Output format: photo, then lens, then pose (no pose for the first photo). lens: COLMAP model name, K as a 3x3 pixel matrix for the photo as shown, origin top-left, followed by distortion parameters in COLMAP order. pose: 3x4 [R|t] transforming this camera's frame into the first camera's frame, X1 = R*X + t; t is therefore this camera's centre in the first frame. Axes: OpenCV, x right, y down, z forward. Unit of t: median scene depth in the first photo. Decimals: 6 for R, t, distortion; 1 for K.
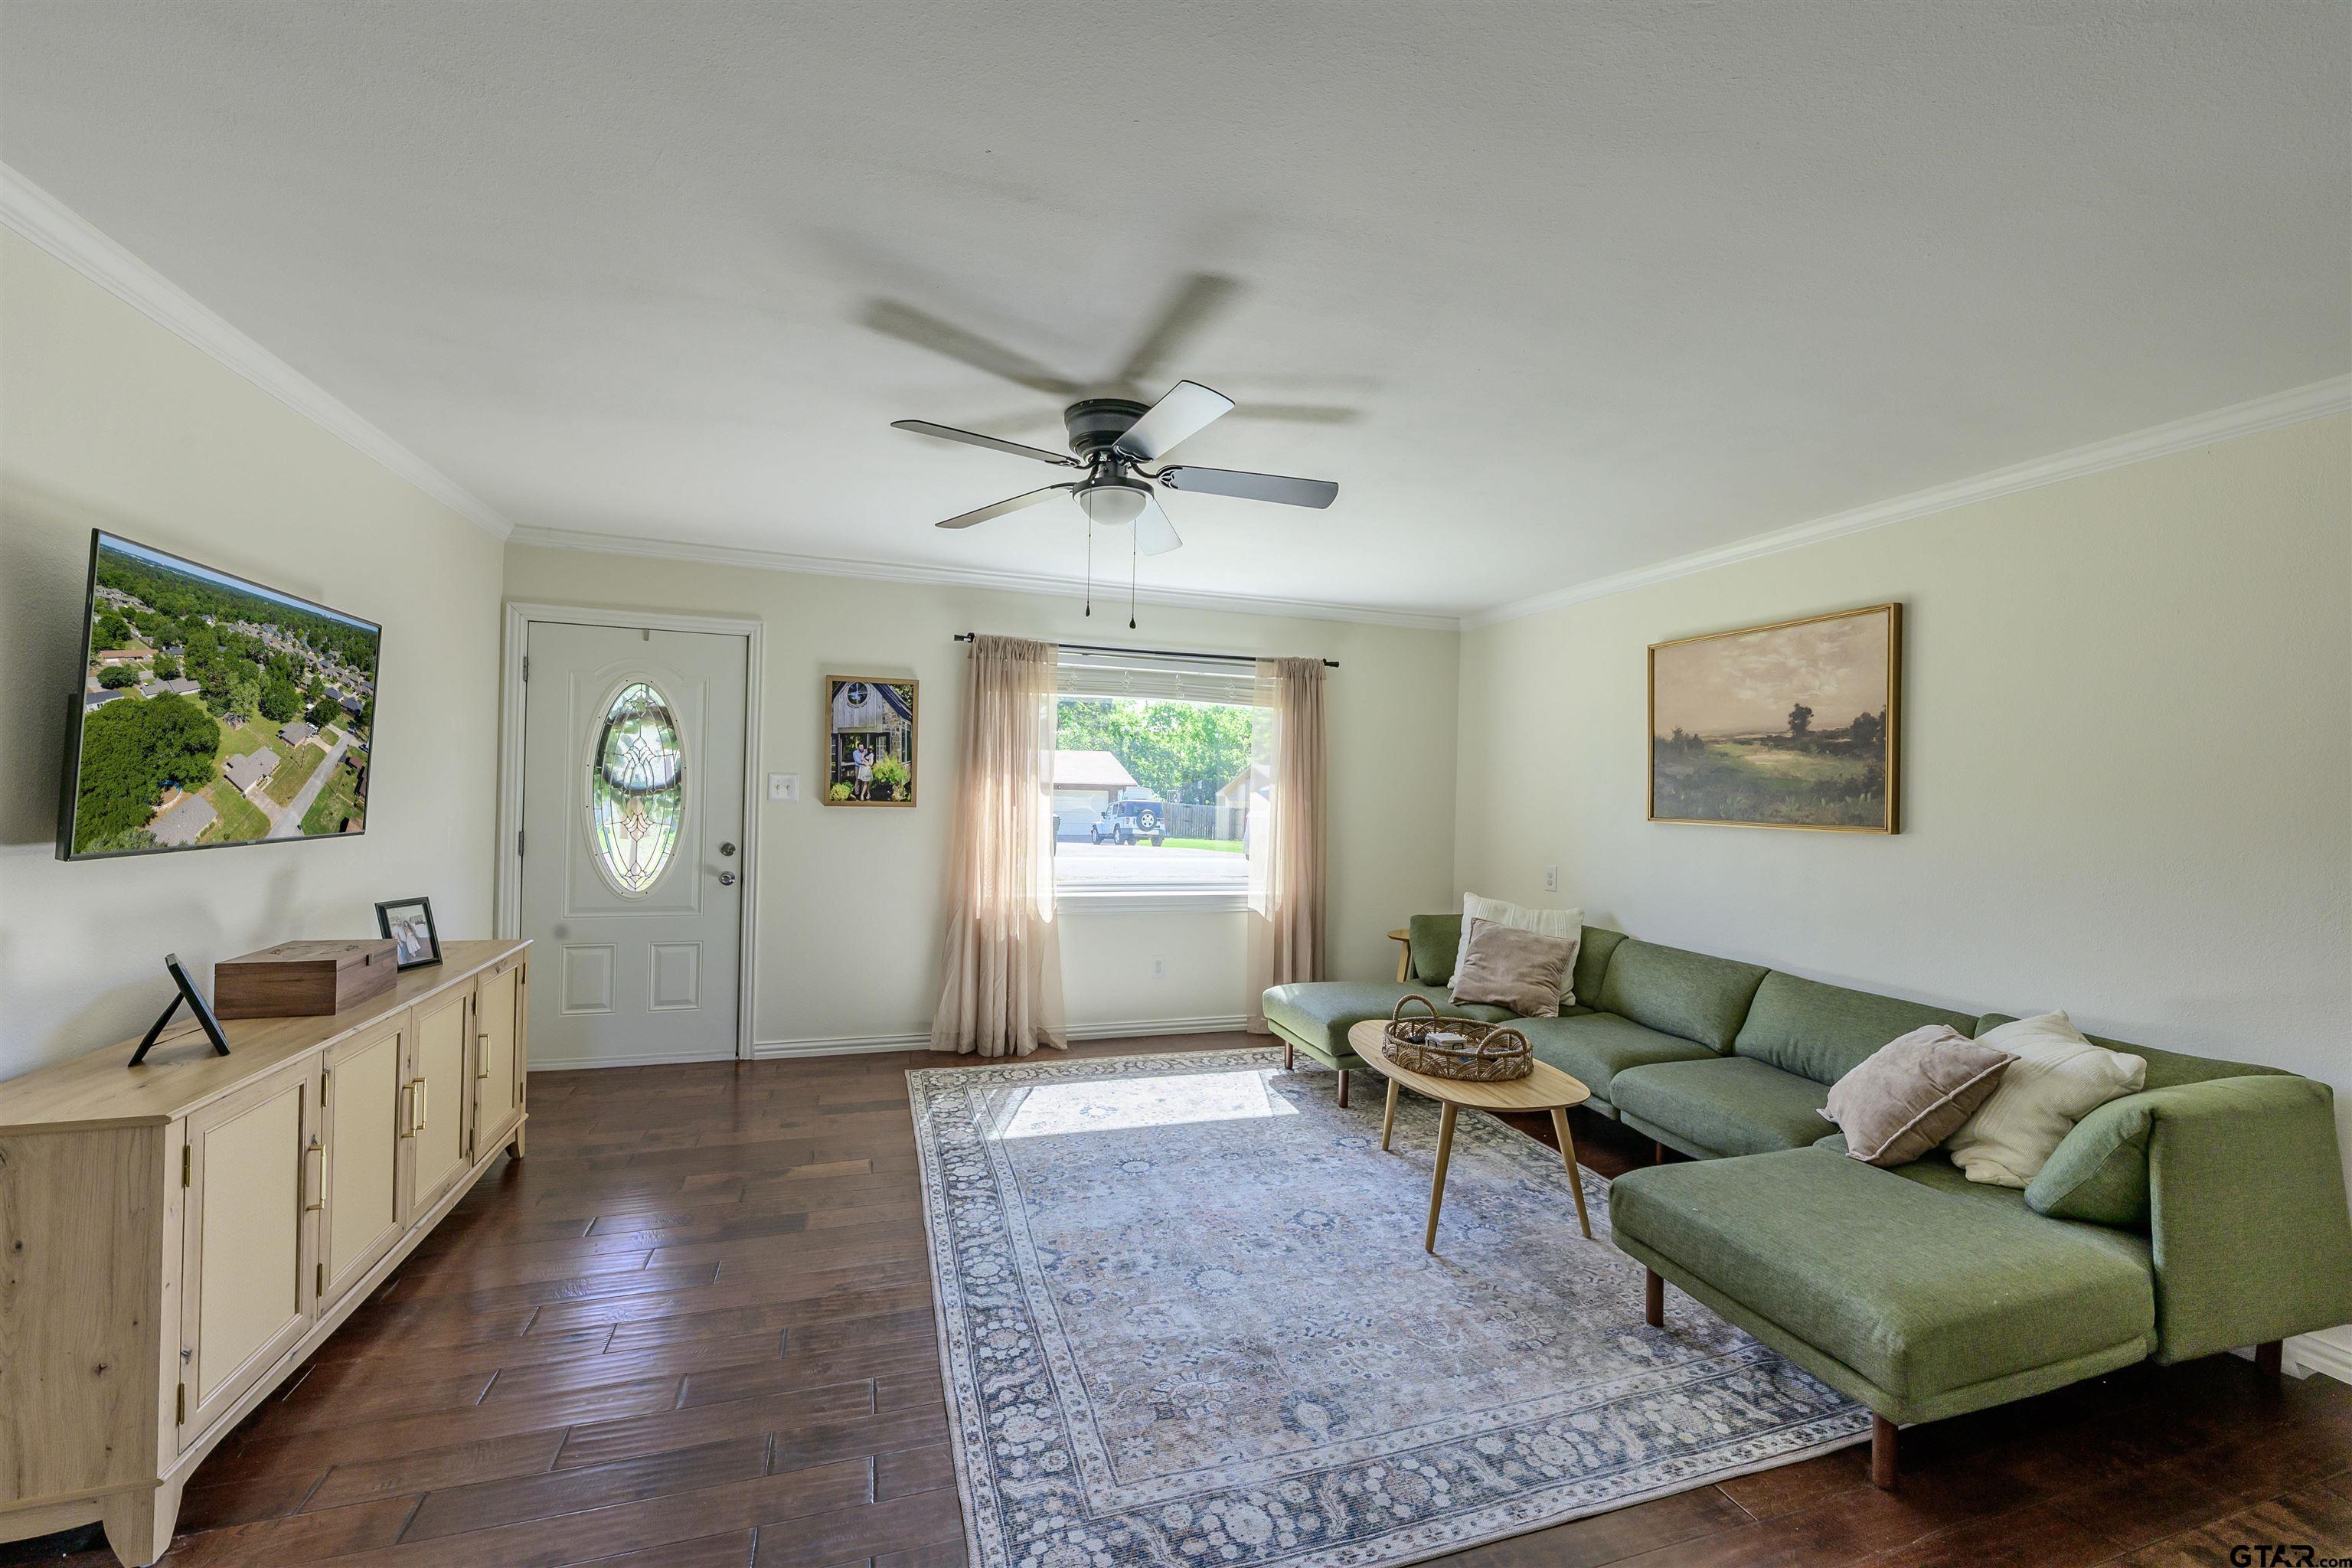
lens RADIAL K [[921.6, 0, 1173.6], [0, 921.6, 774.3], [0, 0, 1]] dist [-0.002092, -0.000273]
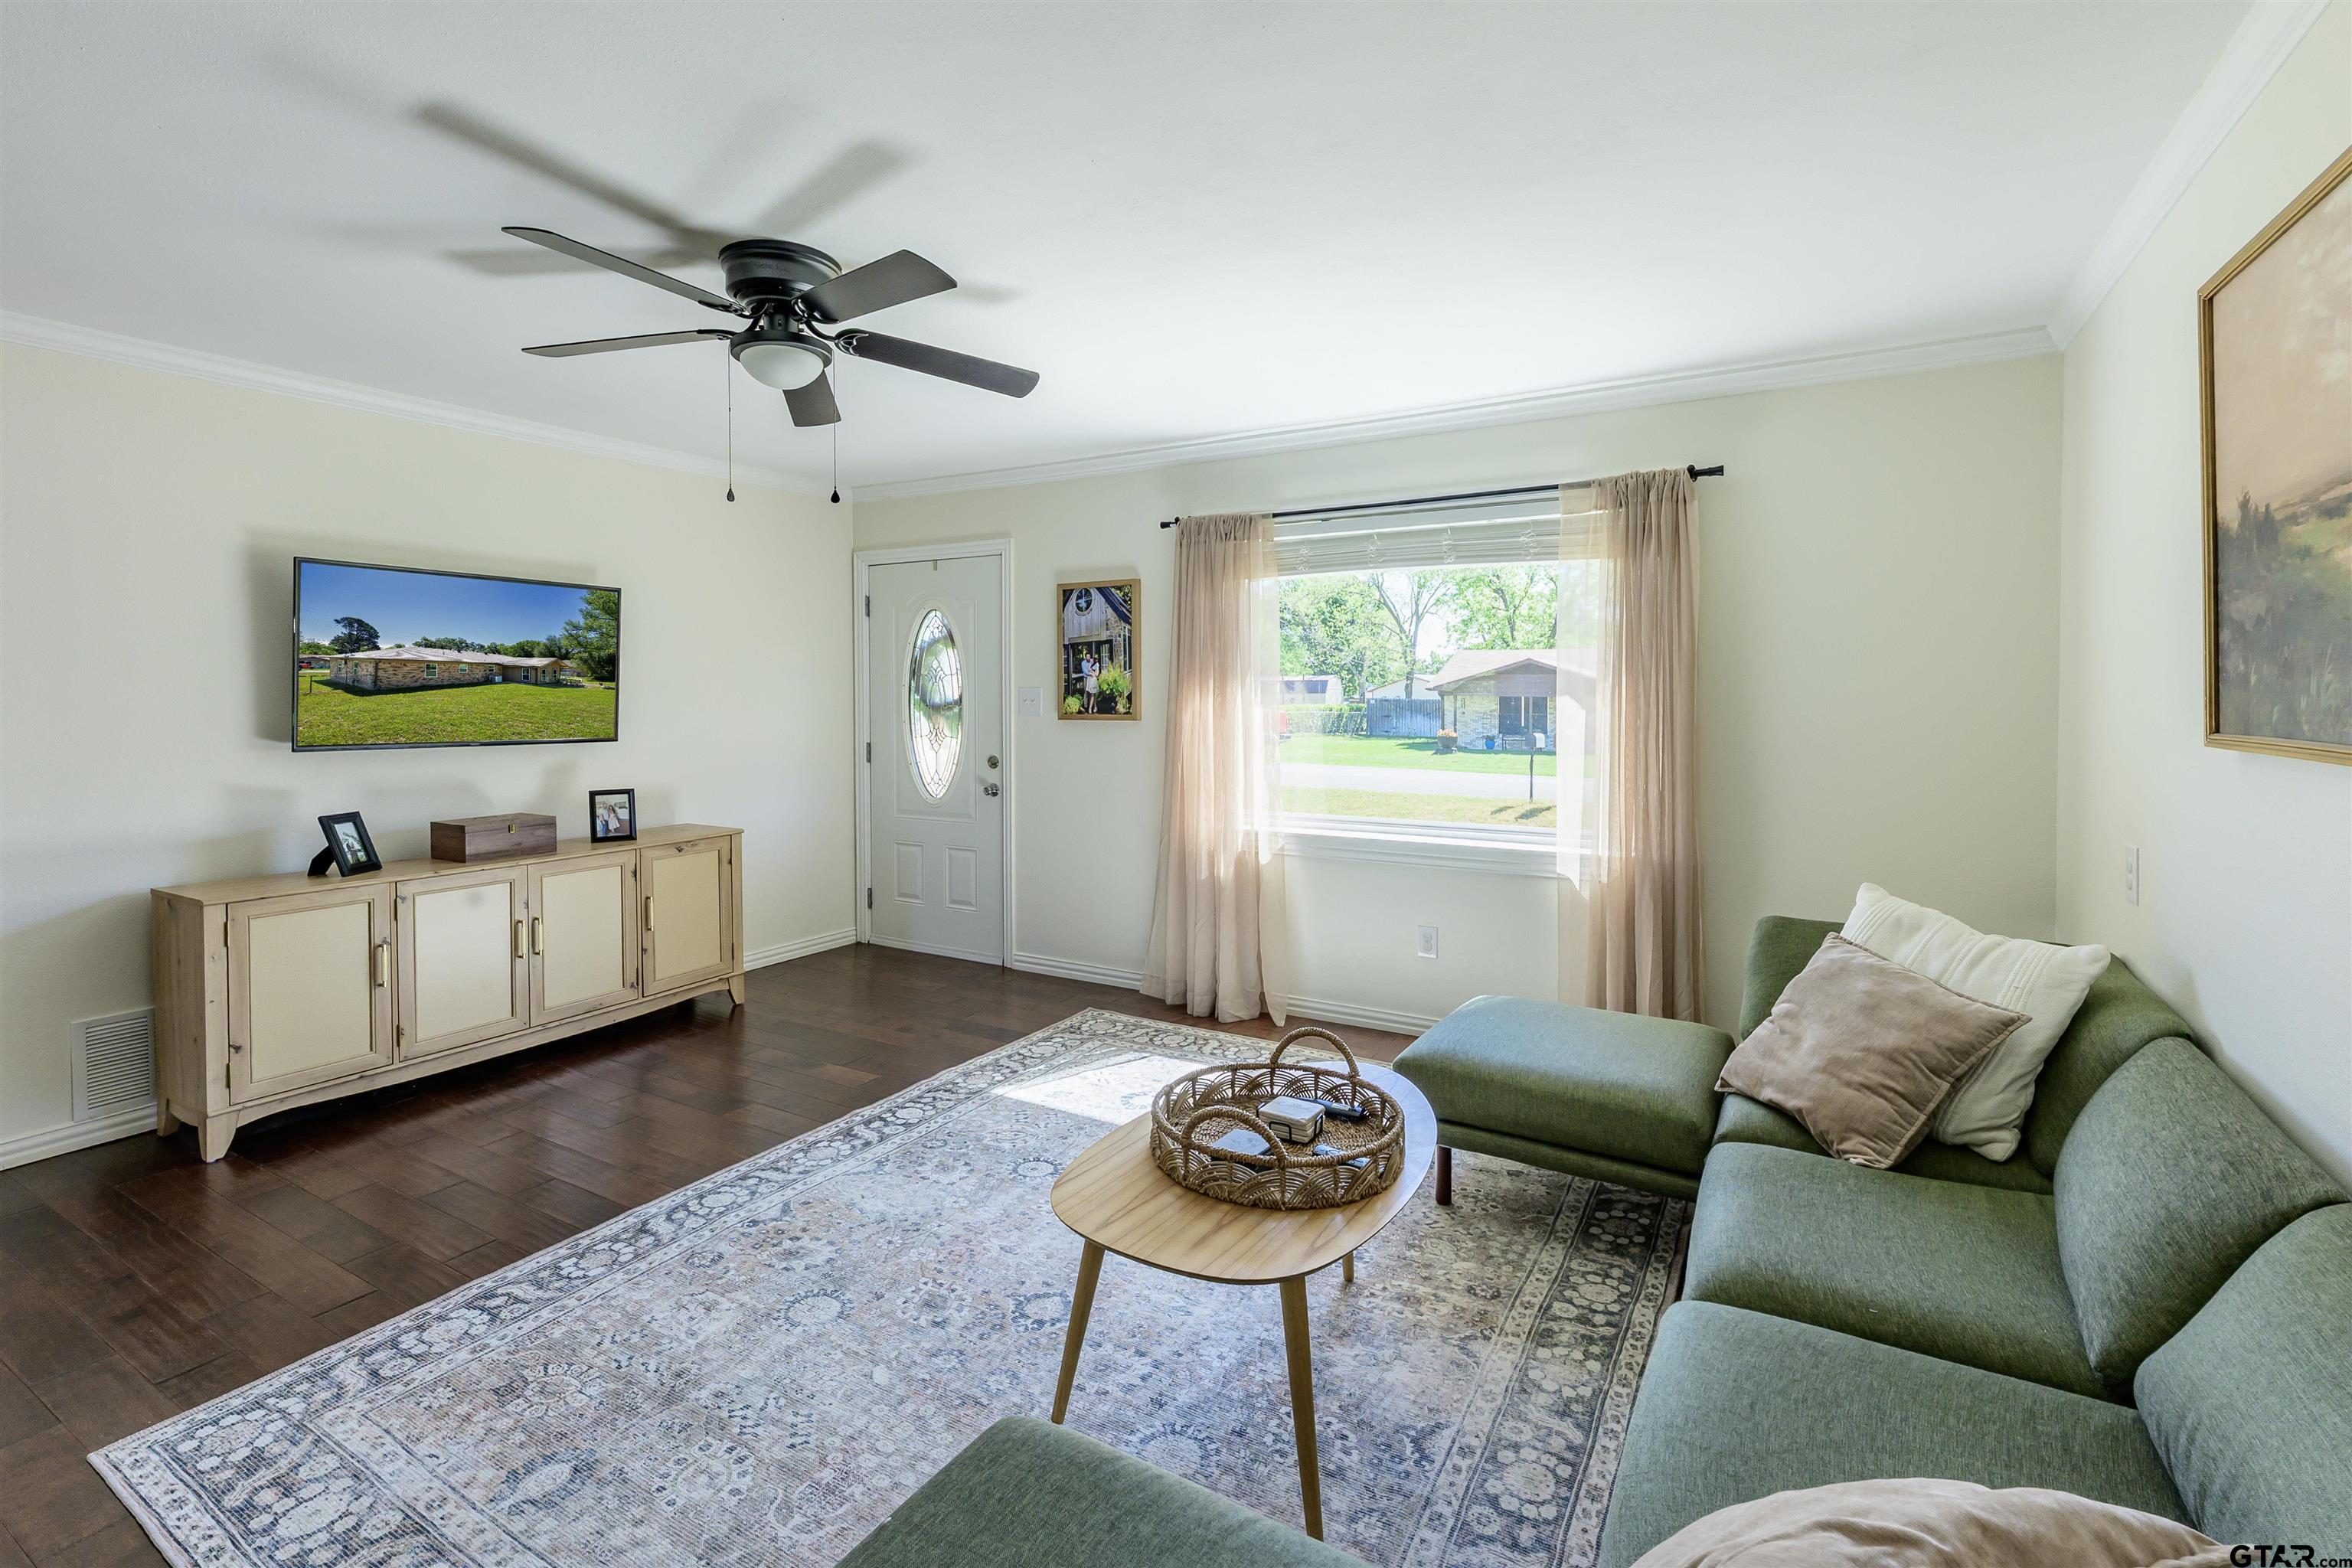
lens RADIAL K [[1053.2, 0, 1189.6], [0, 1053.2, 698.2], [0, 0, 1]] dist [-0.002484, 0.000549]
pose [[0.663211, -0.022183, -0.748103, 0.664591], [0.029970, 0.999546, -0.003069, 0.023678], [0.747832, -0.020385, 0.663575, 0.454875]]
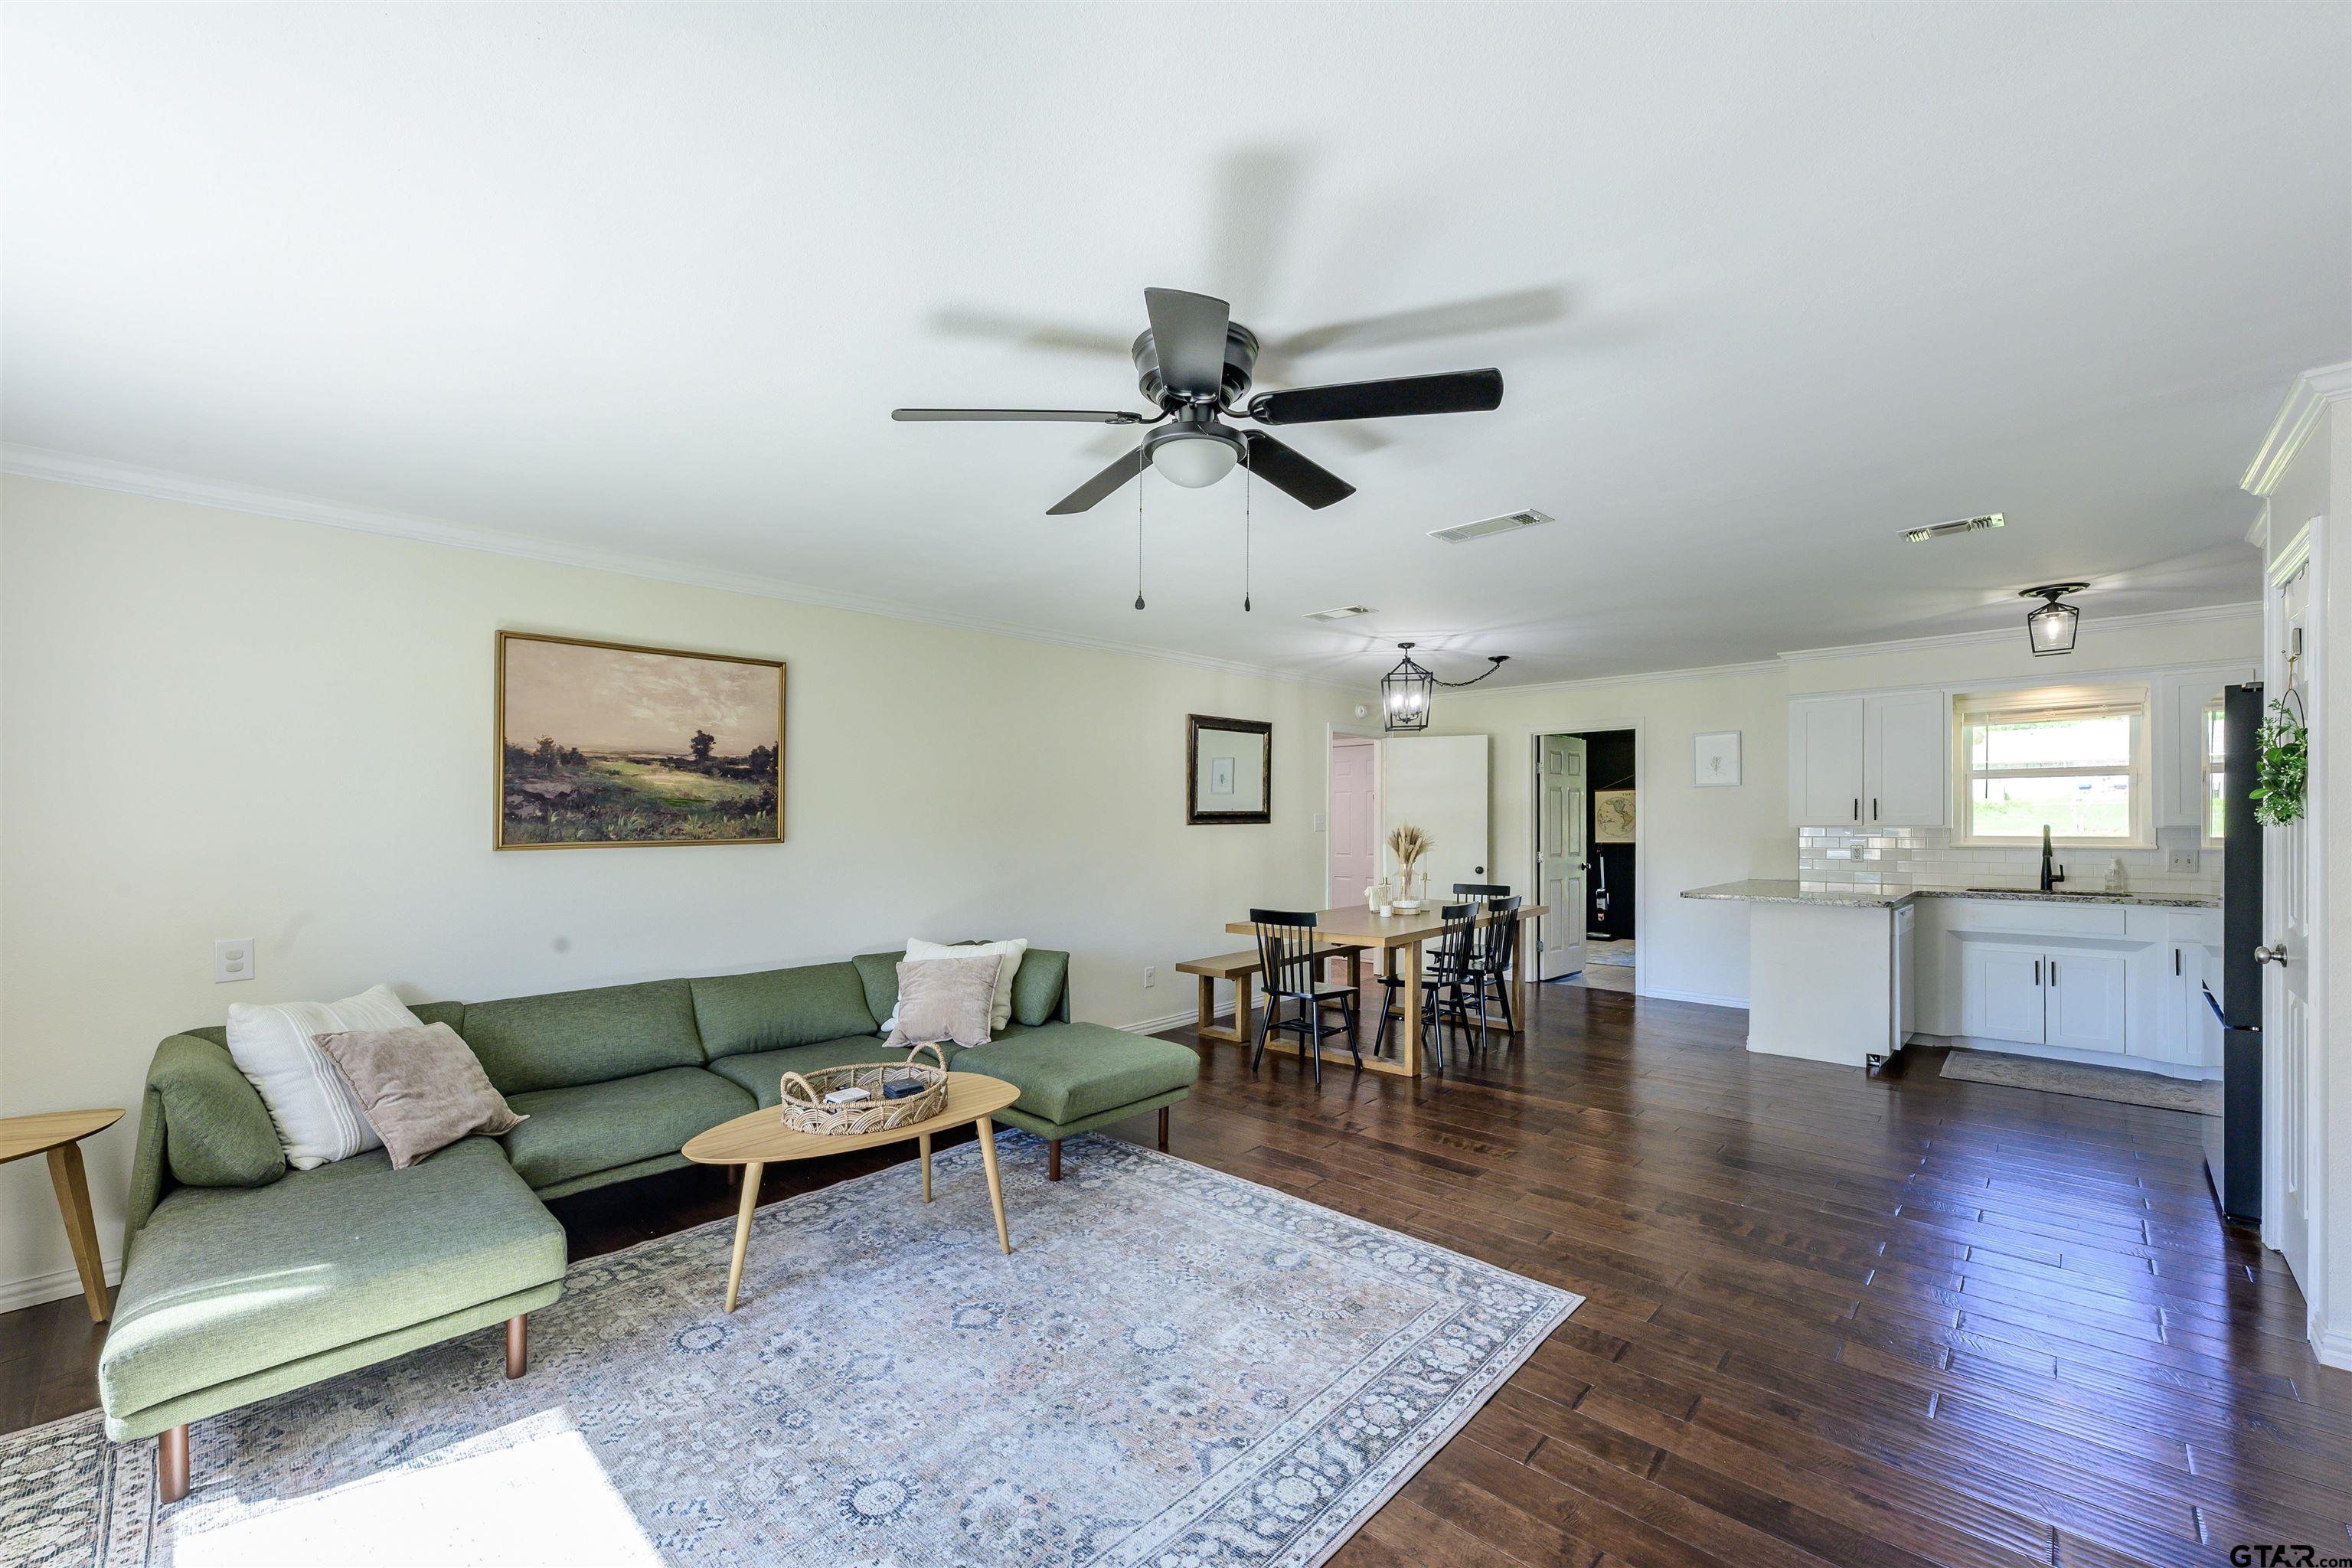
lens RADIAL K [[921.6, 0, 1175.4], [0, 921.6, 821.3], [0, 0, 1]] dist [-0.002092, -0.000273]
pose [[-0.463618, -0.026981, 0.885624, -0.550346], [-0.016555, 0.999626, 0.021788, -0.001830], [-0.885880, -0.004560, -0.463891, 0.994120]]
